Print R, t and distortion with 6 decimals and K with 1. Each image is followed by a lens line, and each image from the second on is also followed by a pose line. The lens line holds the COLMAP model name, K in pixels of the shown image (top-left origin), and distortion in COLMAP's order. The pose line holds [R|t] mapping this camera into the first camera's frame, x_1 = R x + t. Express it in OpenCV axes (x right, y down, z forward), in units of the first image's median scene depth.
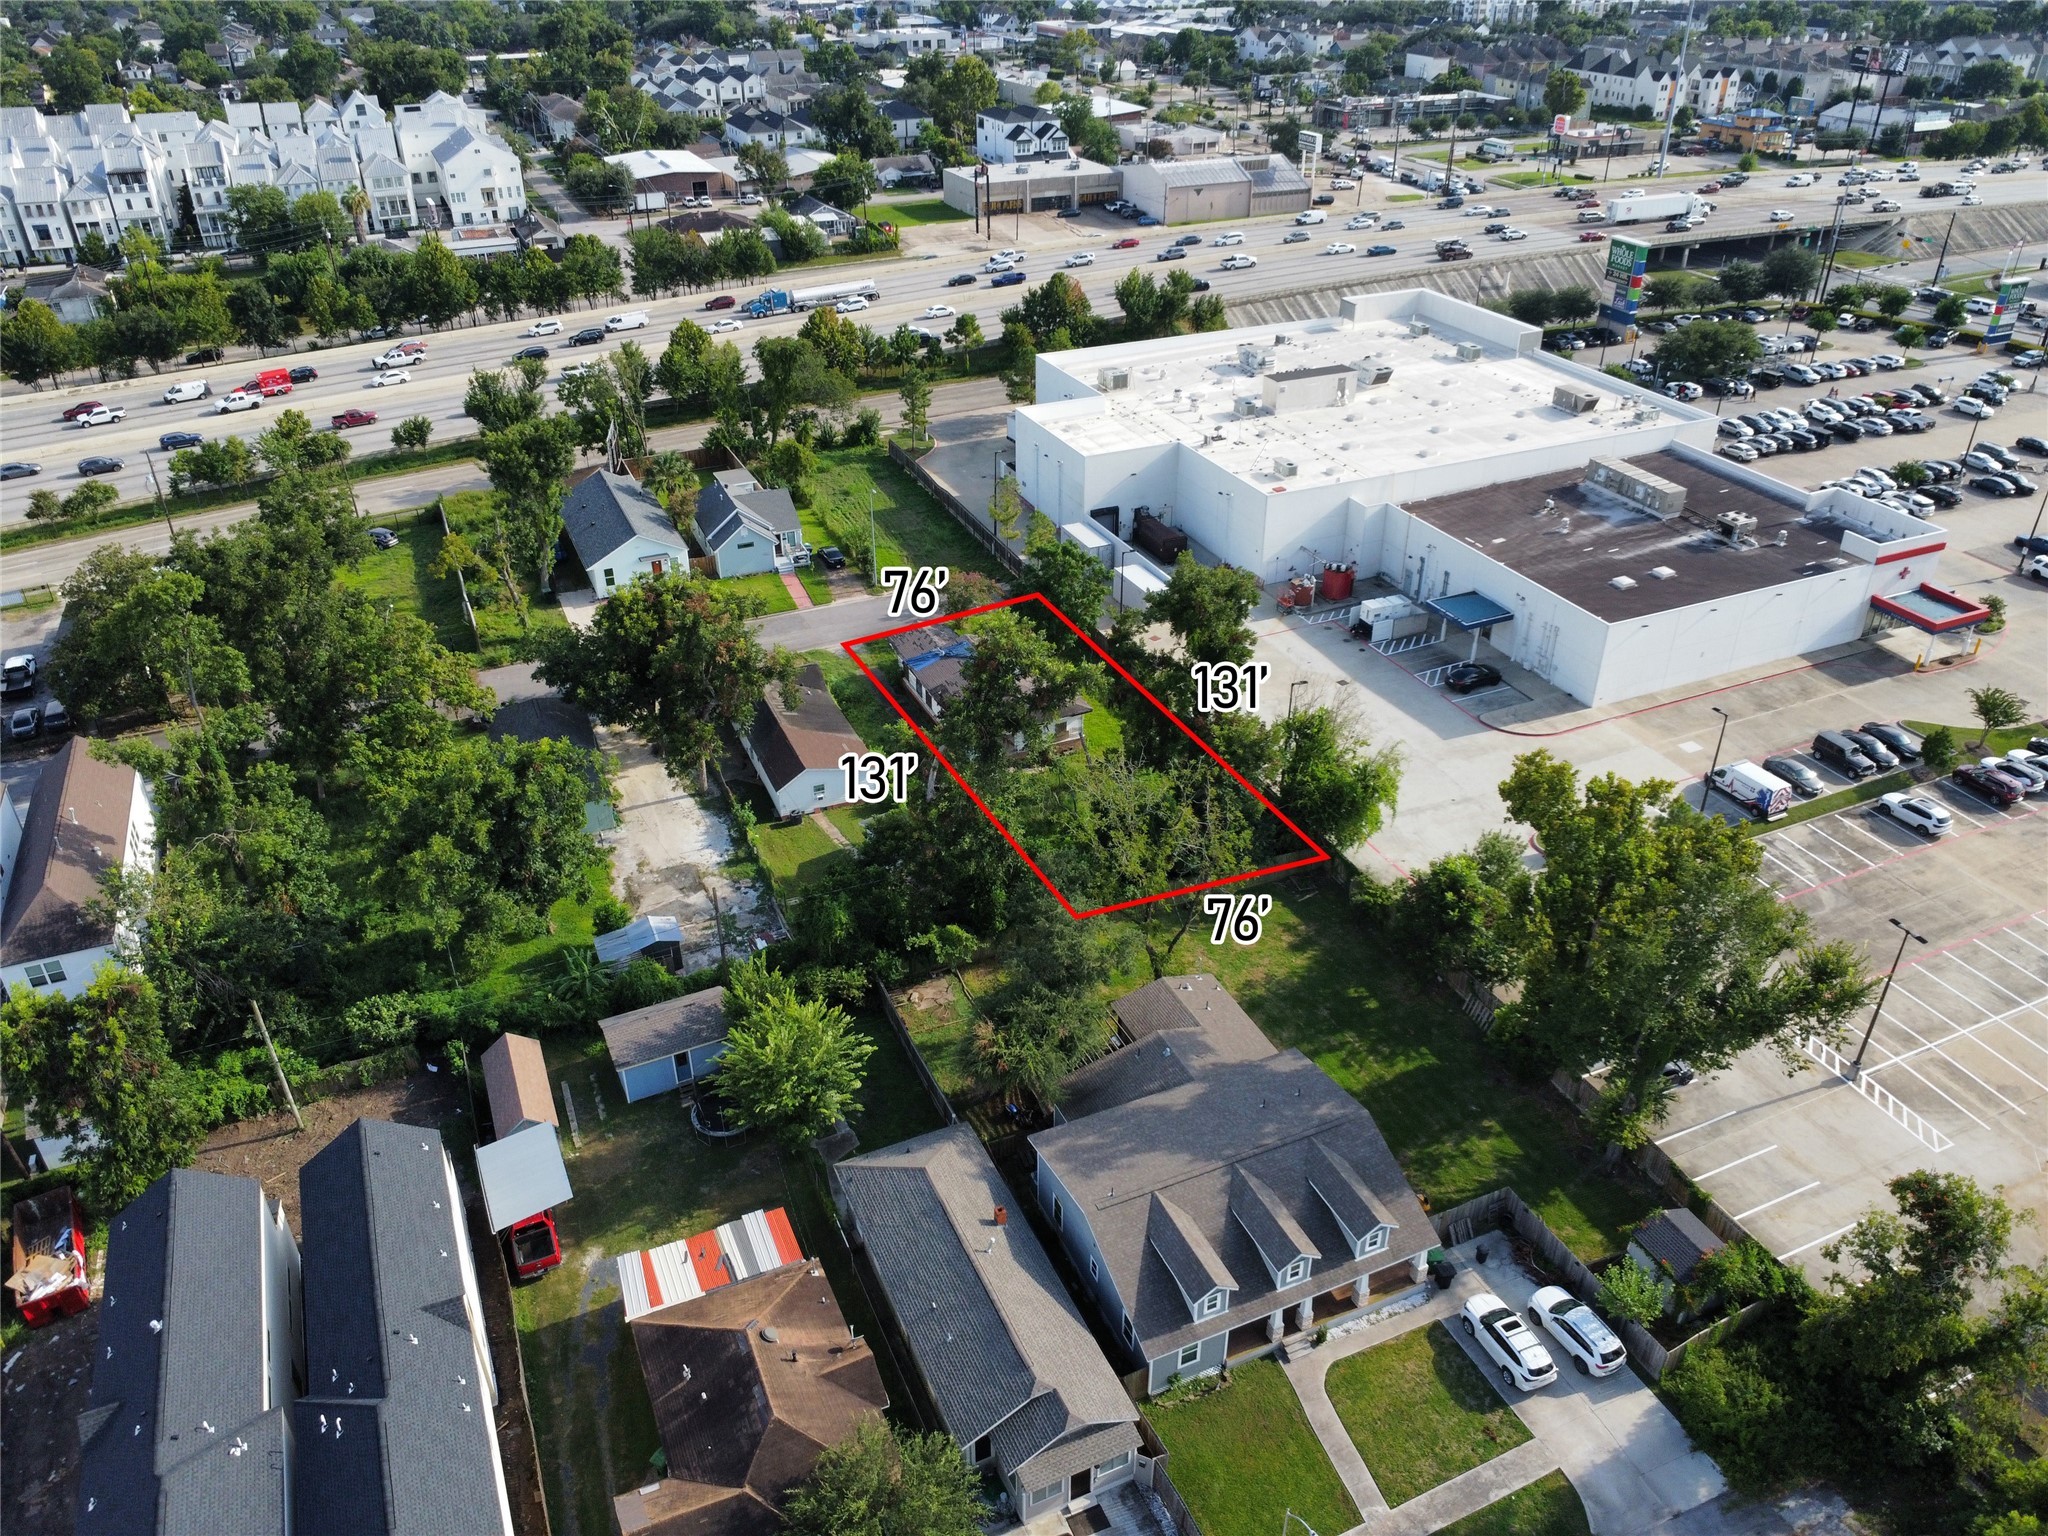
lens RADIAL K [[1479.5, 0, 1024.0], [0, 1479.5, 768.0], [0, 0, 1]] dist [-0.026969, -0.002452]
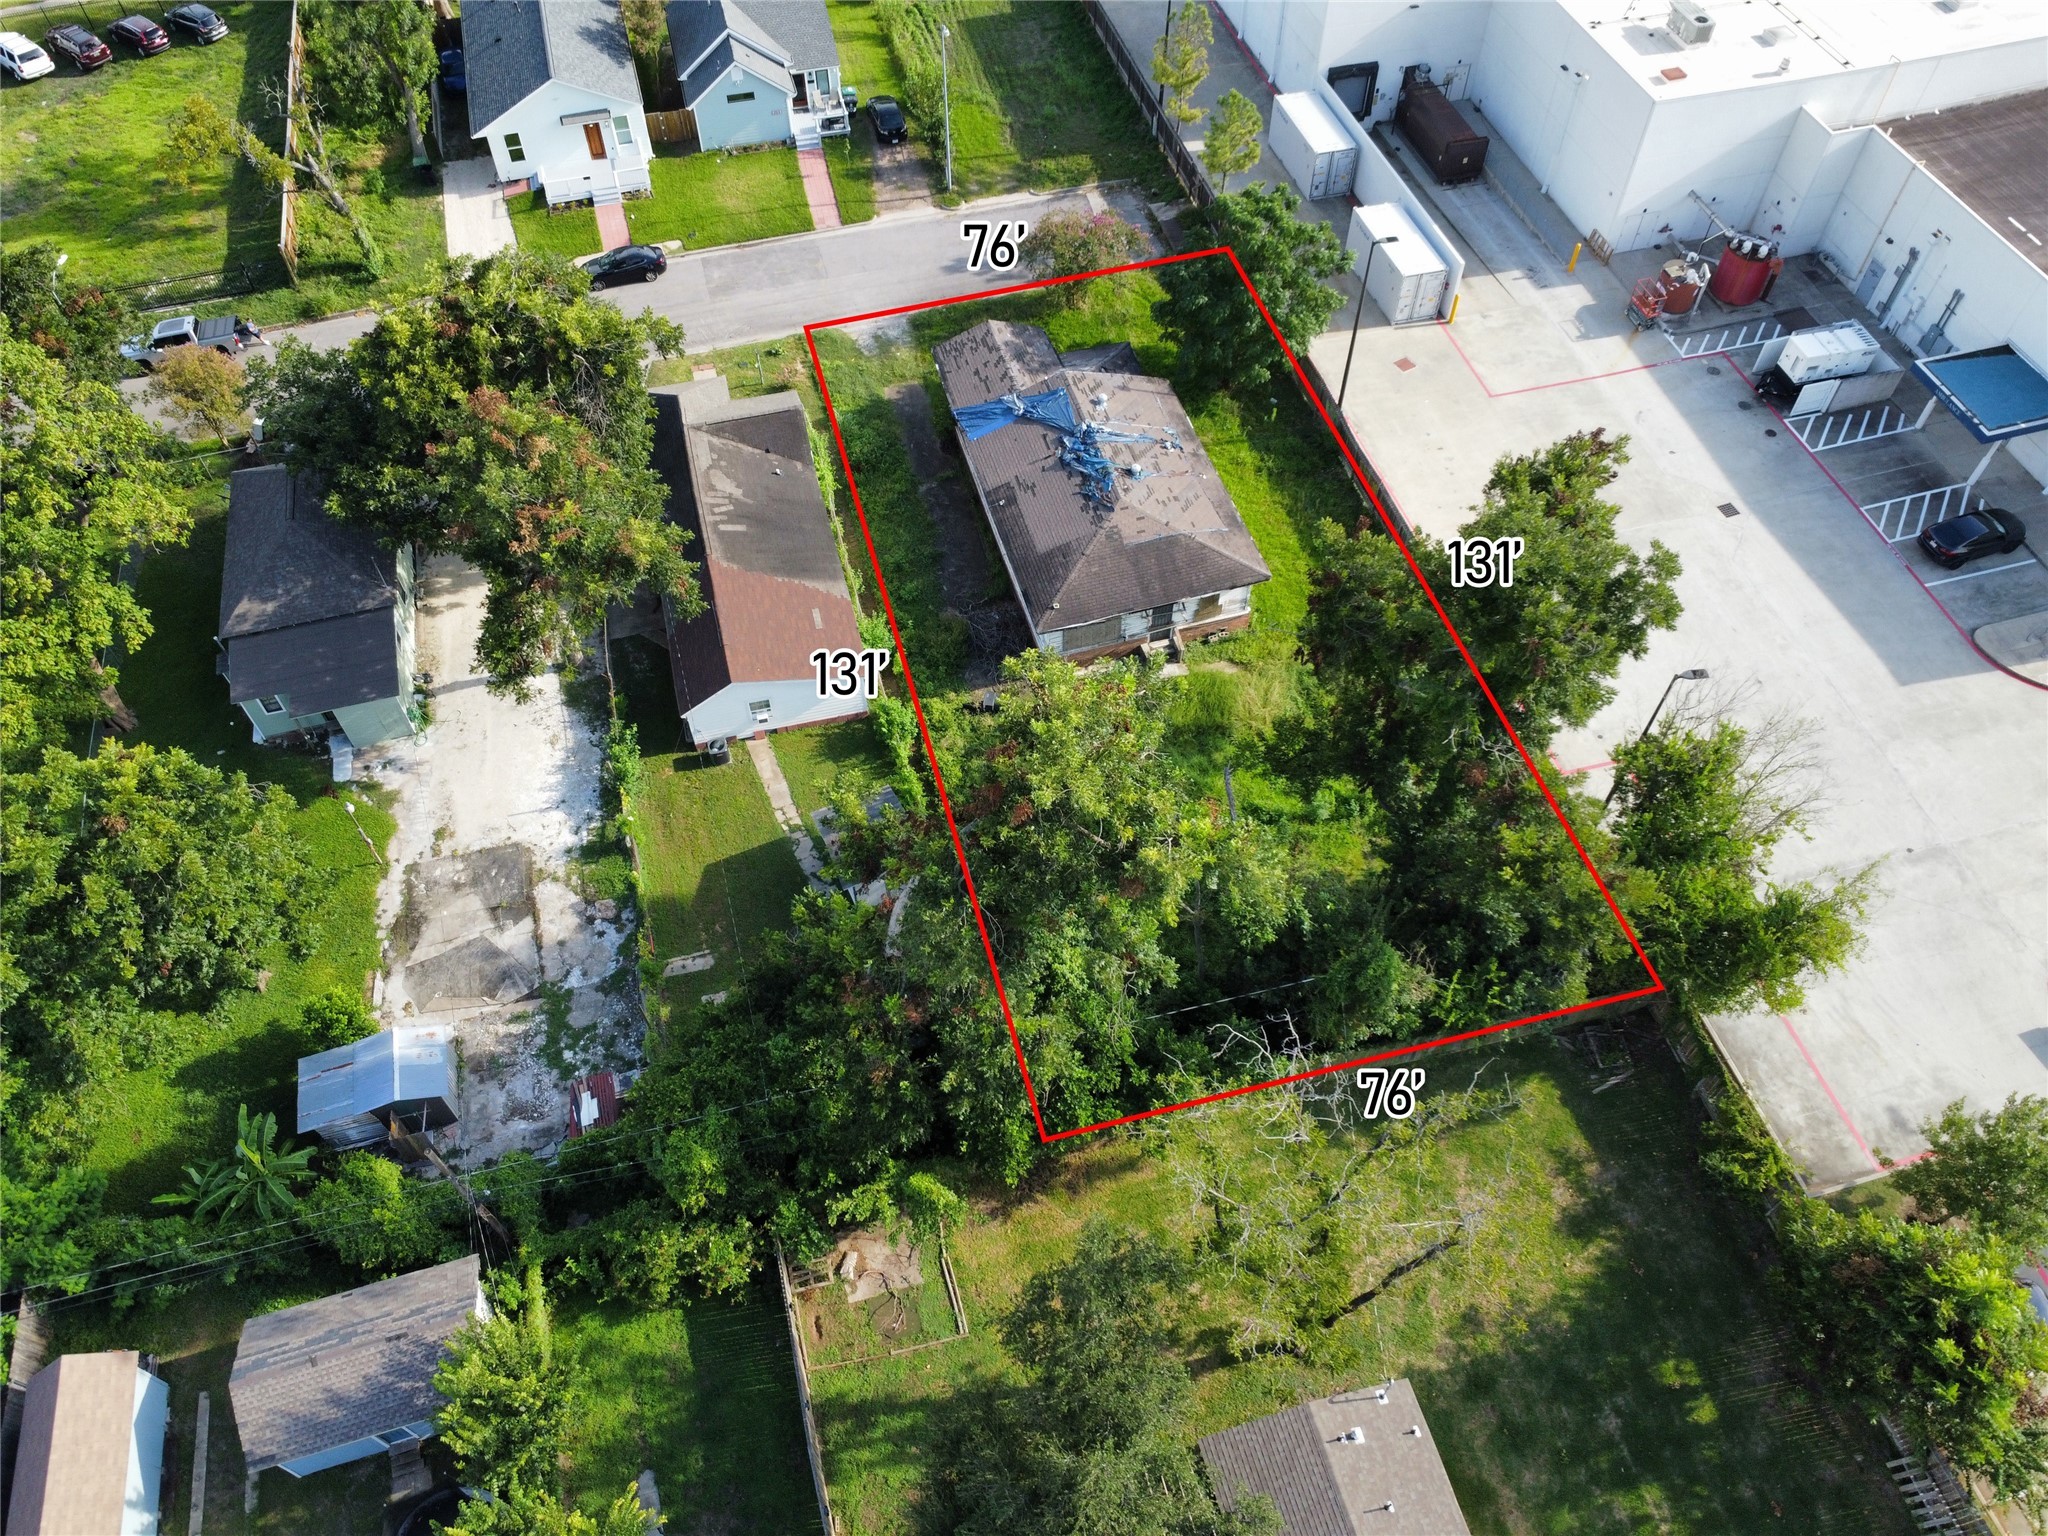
lens RADIAL K [[1478.8, 0, 1024.0], [0, 1478.8, 768.0], [0, 0, 1]] dist [-0.036387, 0.002160]
pose [[0.989161, 0.120809, -0.083455, 0.007700], [-0.078671, 0.915959, 0.393485, -0.139083], [0.123978, -0.382654, 0.915535, 0.351386]]
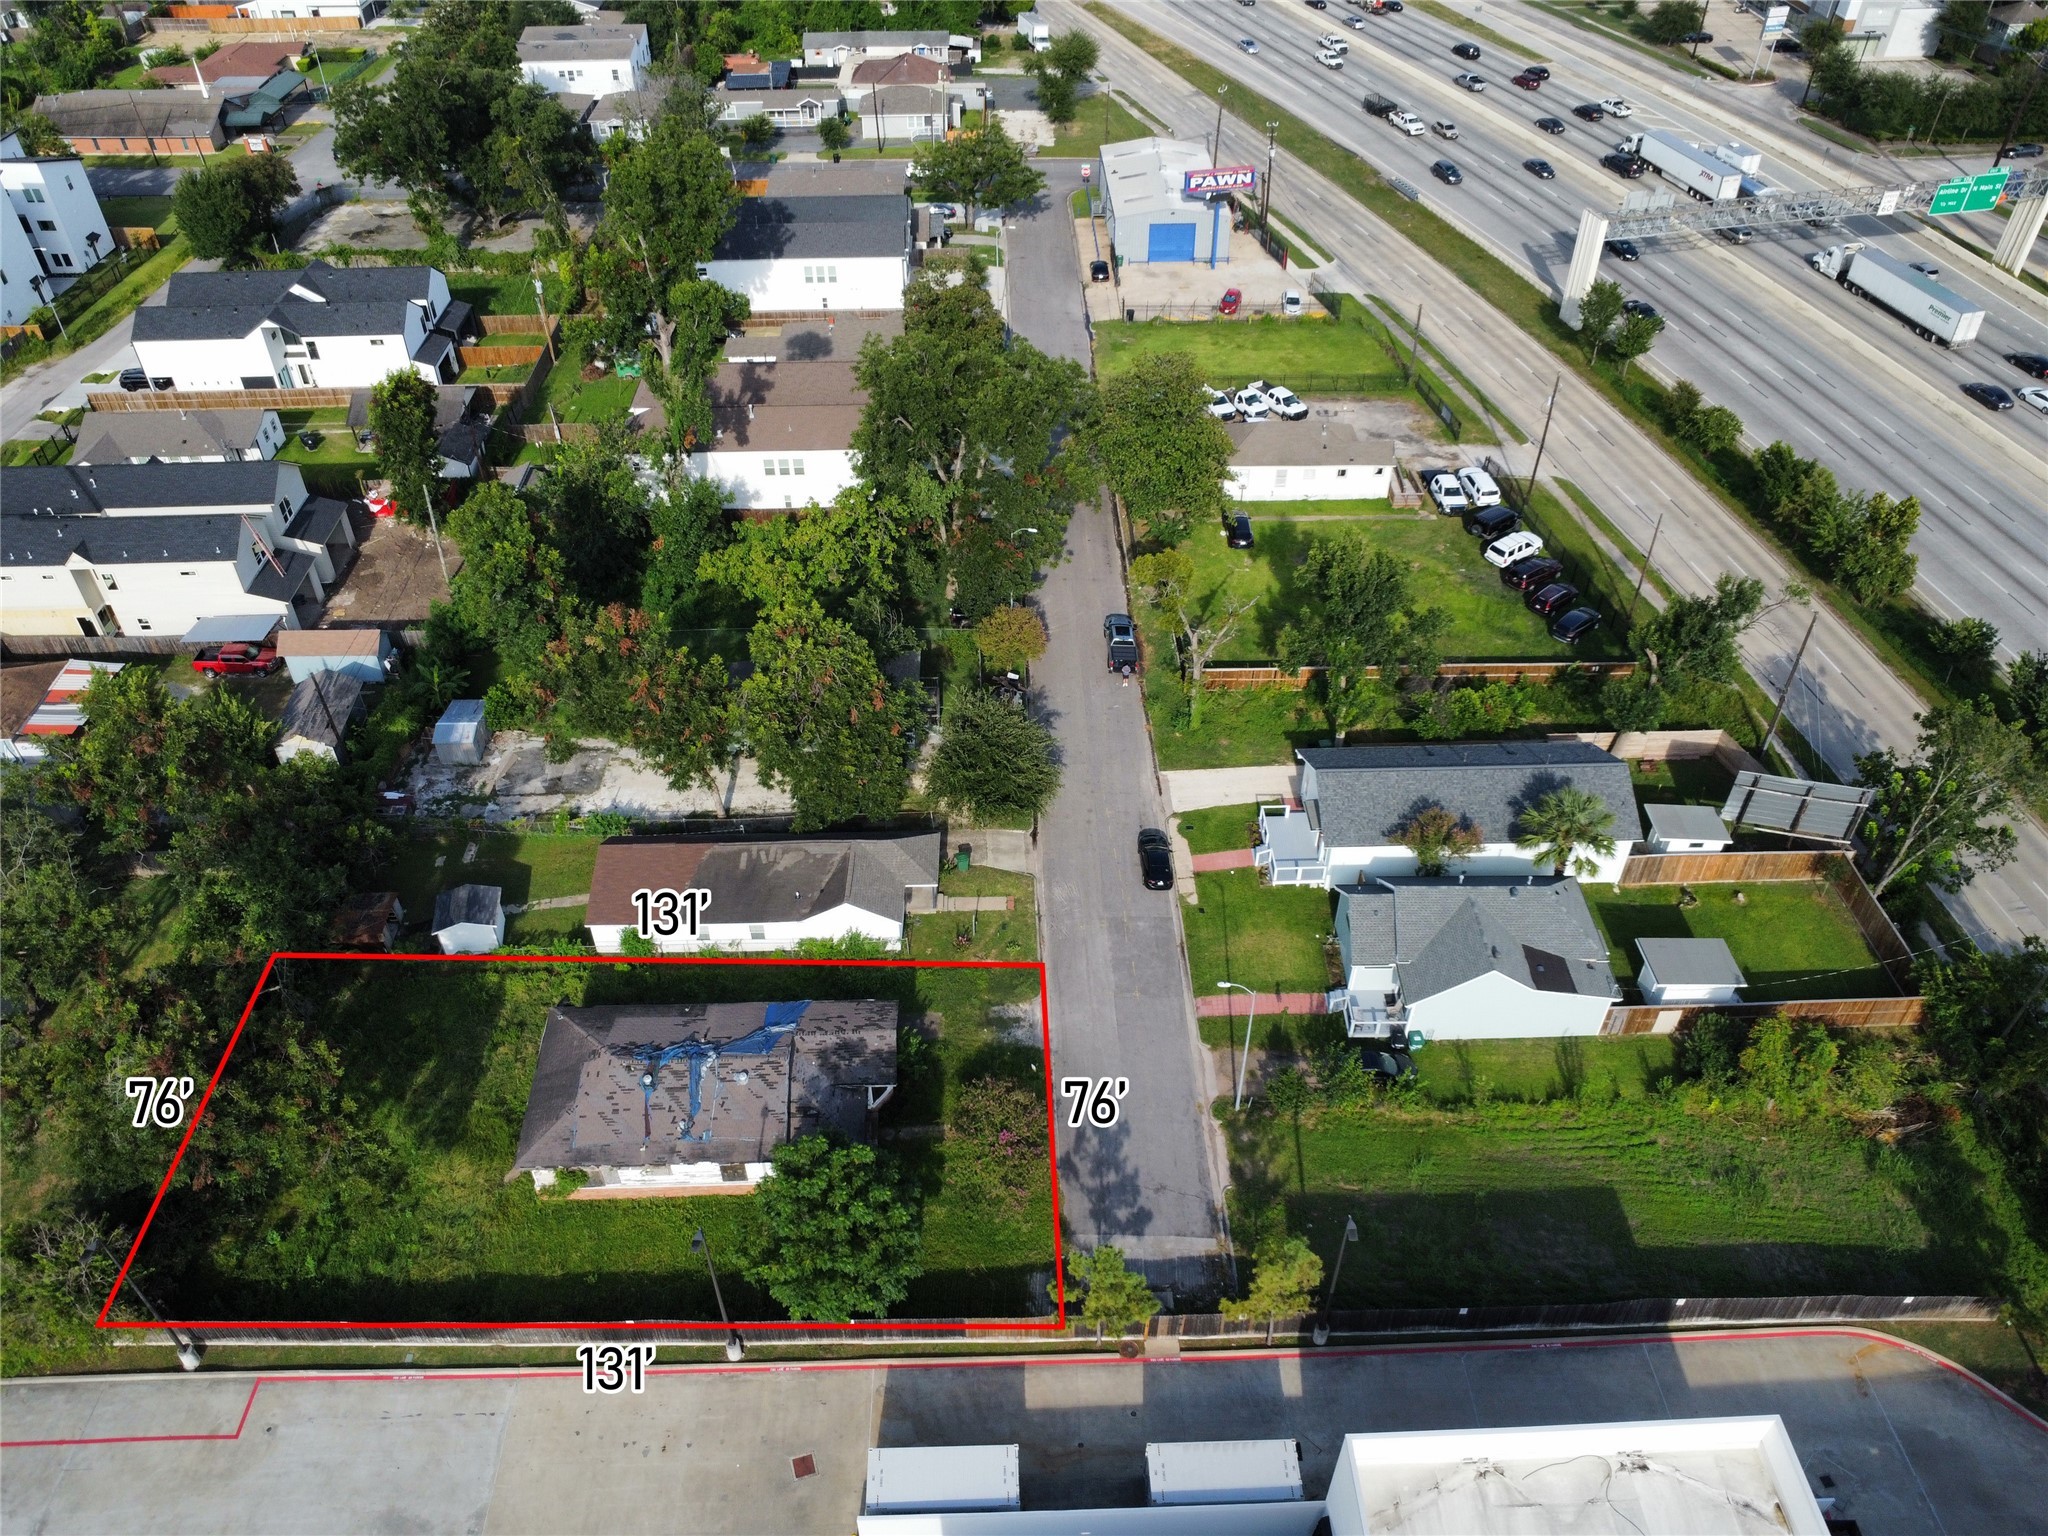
lens RADIAL K [[1479.5, 0, 1024.0], [0, 1479.5, 768.0], [0, 0, 1]] dist [-0.026969, -0.002452]
pose [[-0.379447, 0.608933, -0.696578, 0.227947], [-0.471303, 0.520664, 0.711886, -0.523836], [0.796174, 0.598423, 0.089427, 0.775182]]
